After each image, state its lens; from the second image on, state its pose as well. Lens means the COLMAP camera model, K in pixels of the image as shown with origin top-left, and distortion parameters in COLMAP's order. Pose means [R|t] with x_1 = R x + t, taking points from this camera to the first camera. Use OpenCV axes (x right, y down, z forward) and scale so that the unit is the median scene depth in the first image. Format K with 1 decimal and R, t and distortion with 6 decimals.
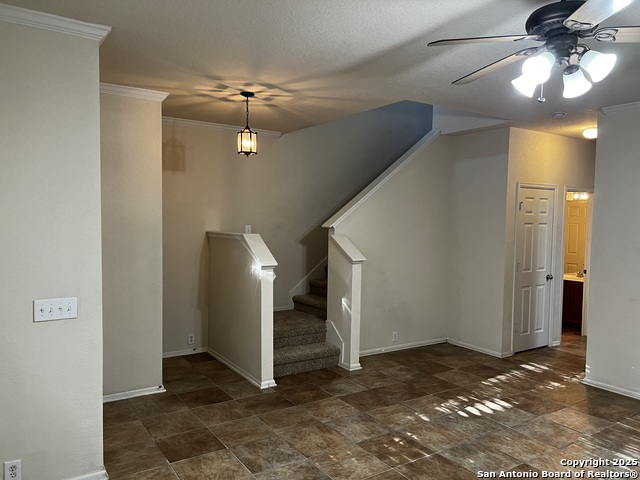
lens RADIAL K [[480.0, 0, 315.7], [0, 480.0, 244.5], [0, 0, 1]] dist [0.076844, -0.080599]
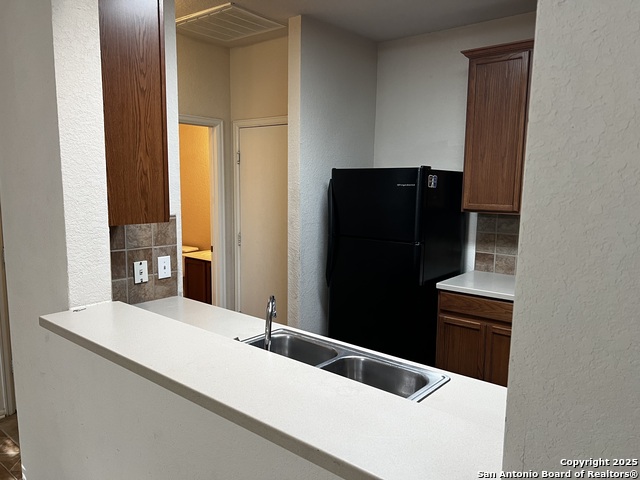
lens RADIAL K [[480.0, 0, 315.7], [0, 480.0, 244.5], [0, 0, 1]] dist [0.076844, -0.080599]
pose [[0.956433, -0.042116, 0.288897, 0.784332], [0.017899, 0.996138, 0.085962, -0.006322], [-0.291402, -0.077046, 0.953493, 0.530759]]
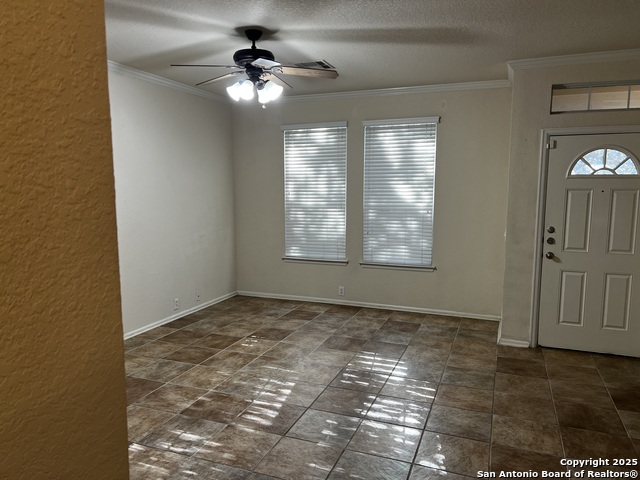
lens RADIAL K [[480.0, 0, 315.7], [0, 480.0, 244.5], [0, 0, 1]] dist [0.076844, -0.080599]
pose [[-0.815862, 0.055829, -0.575545, 0.677713], [-0.044552, 0.986300, 0.158829, -0.051482], [0.576528, 0.155224, -0.802198, 1.307629]]
